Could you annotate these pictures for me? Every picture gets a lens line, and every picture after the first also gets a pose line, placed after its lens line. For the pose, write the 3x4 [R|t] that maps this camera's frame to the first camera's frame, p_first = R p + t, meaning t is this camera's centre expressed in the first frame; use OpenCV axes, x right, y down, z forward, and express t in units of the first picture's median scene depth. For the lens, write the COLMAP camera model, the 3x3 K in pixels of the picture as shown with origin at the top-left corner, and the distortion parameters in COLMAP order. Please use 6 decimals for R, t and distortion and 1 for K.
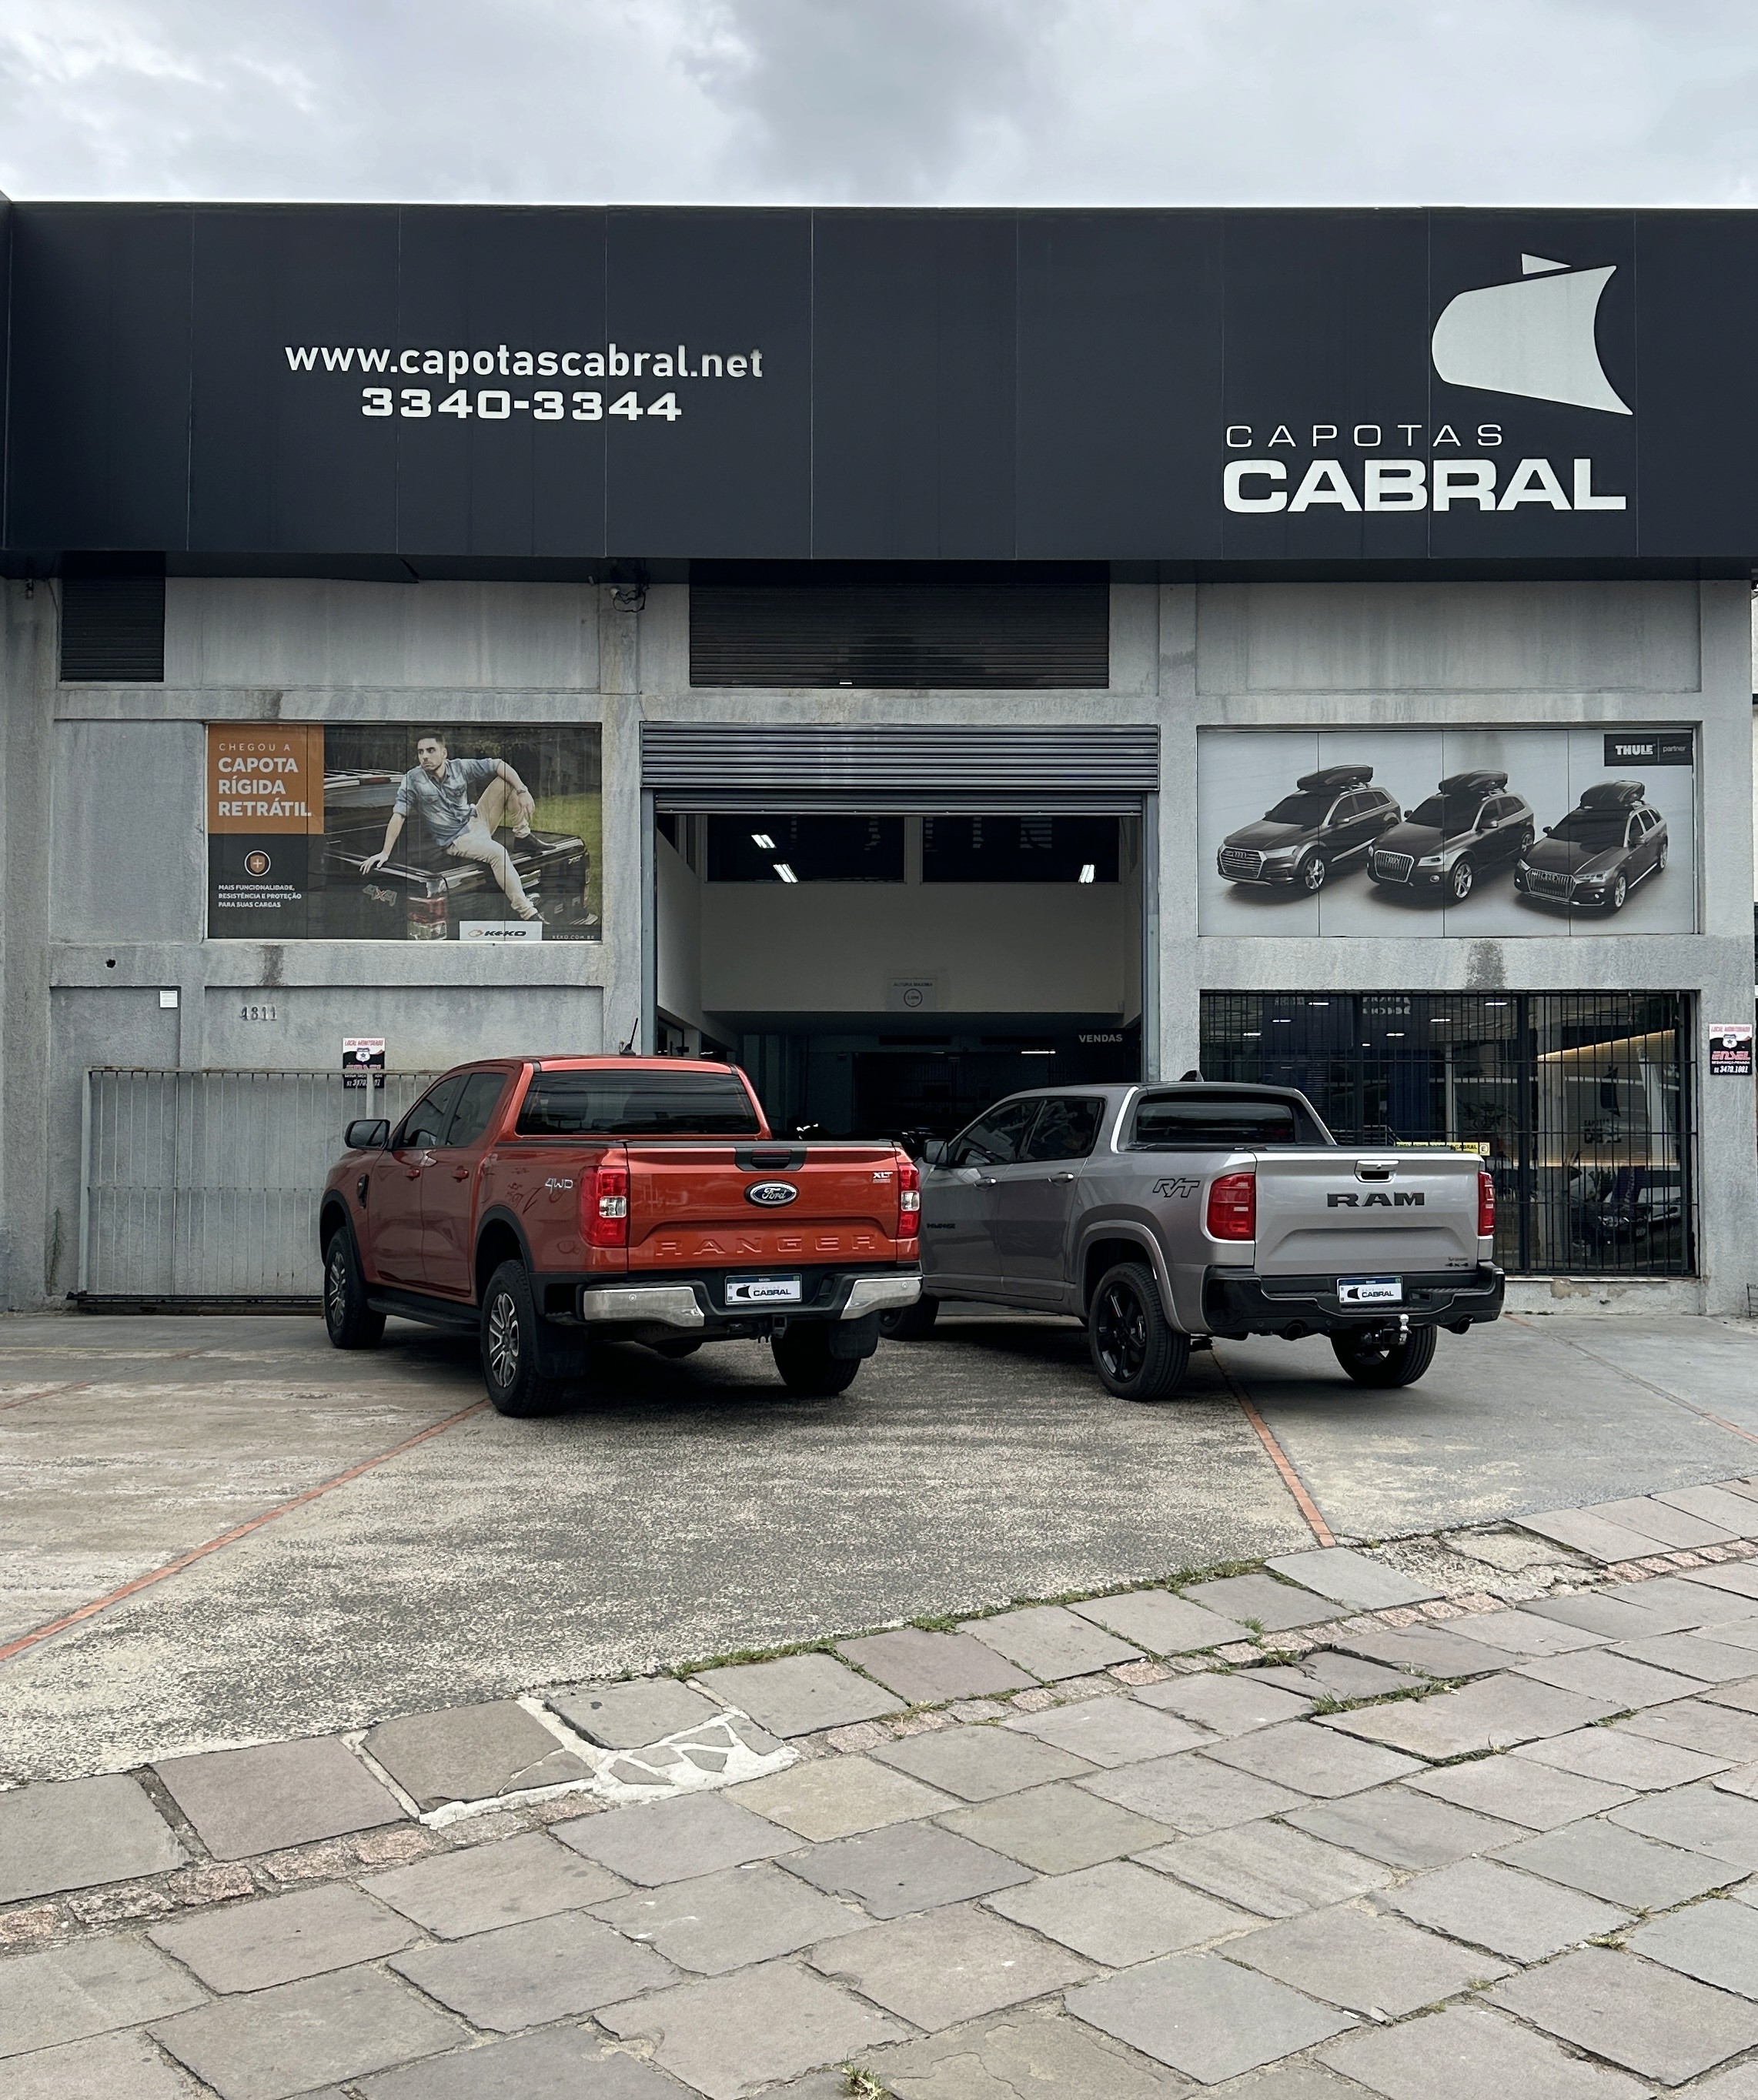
lens RADIAL K [[2105.0, 0, 932.5], [0, 2105.0, 1063.4], [0, 0, 1]] dist [0.208576, -0.499789]
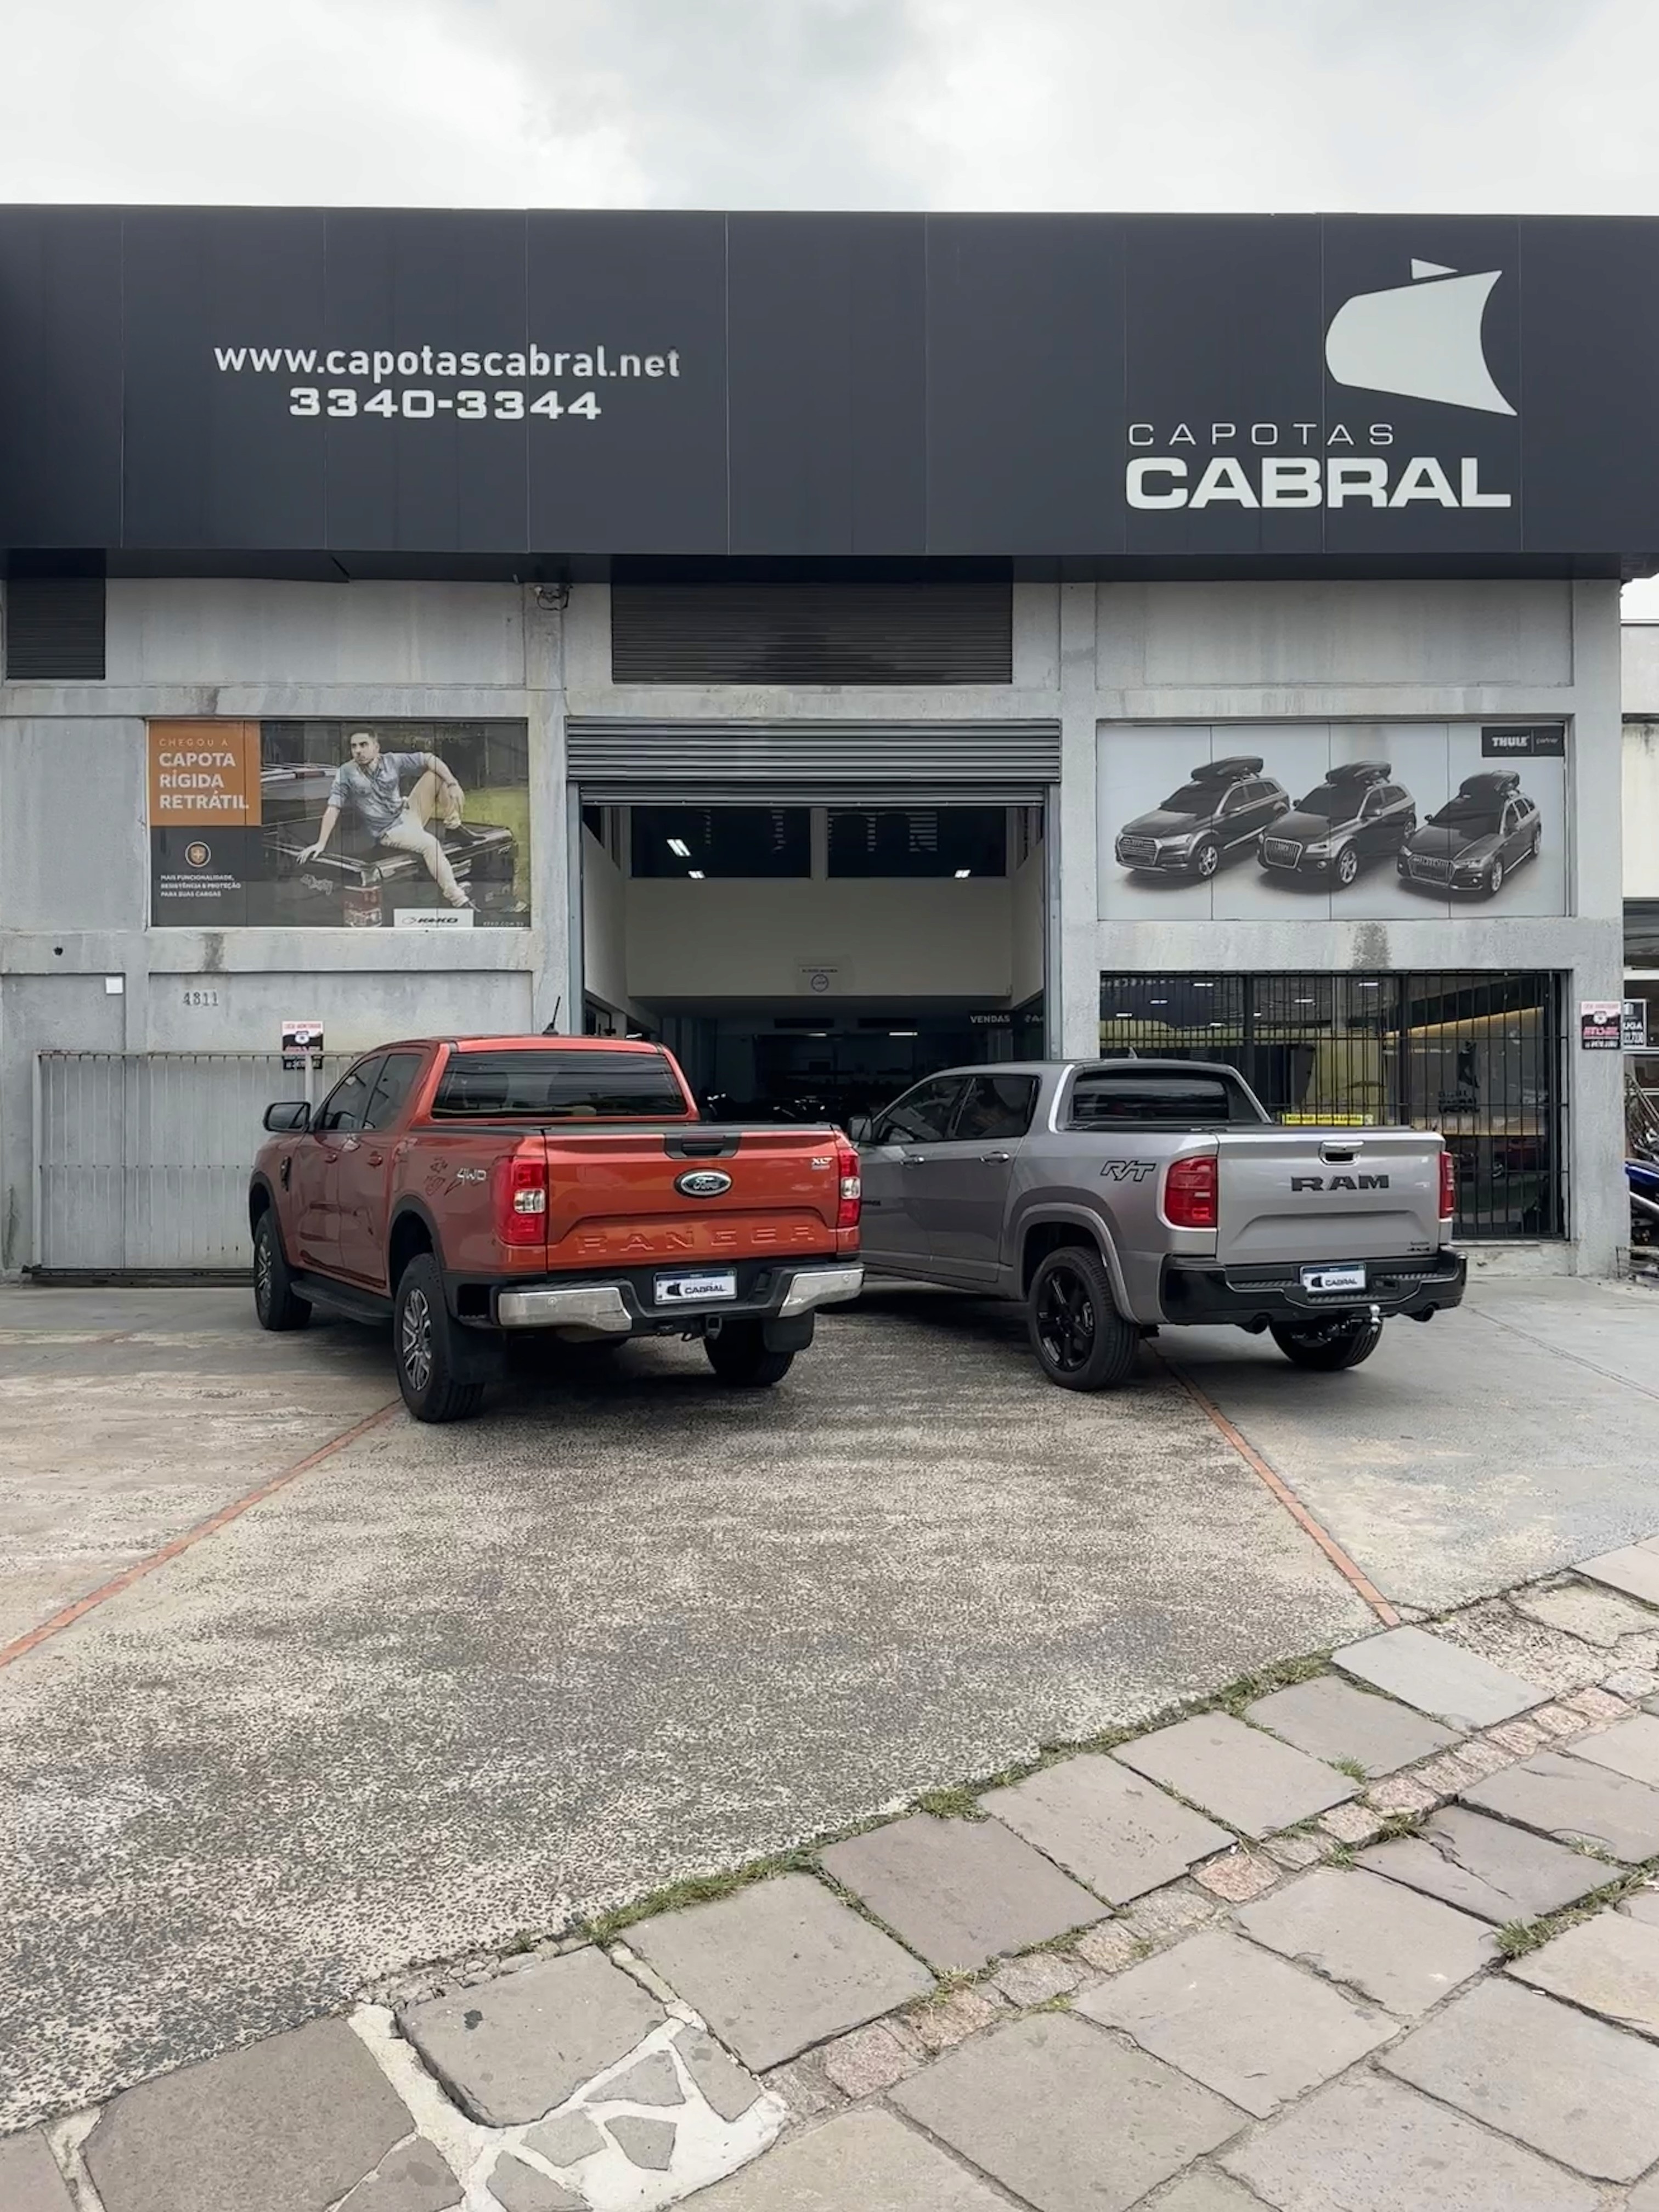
lens RADIAL K [[1666.9, 0, 838.0], [0, 1666.9, 1086.5], [0, 0, 1]] dist [0.172595, -0.321125]
pose [[0.999853, -0.006082, 0.016001, -0.017925], [0.005680, 0.999670, 0.025044, 0.000677], [-0.016148, -0.024950, 0.999558, 0.166893]]
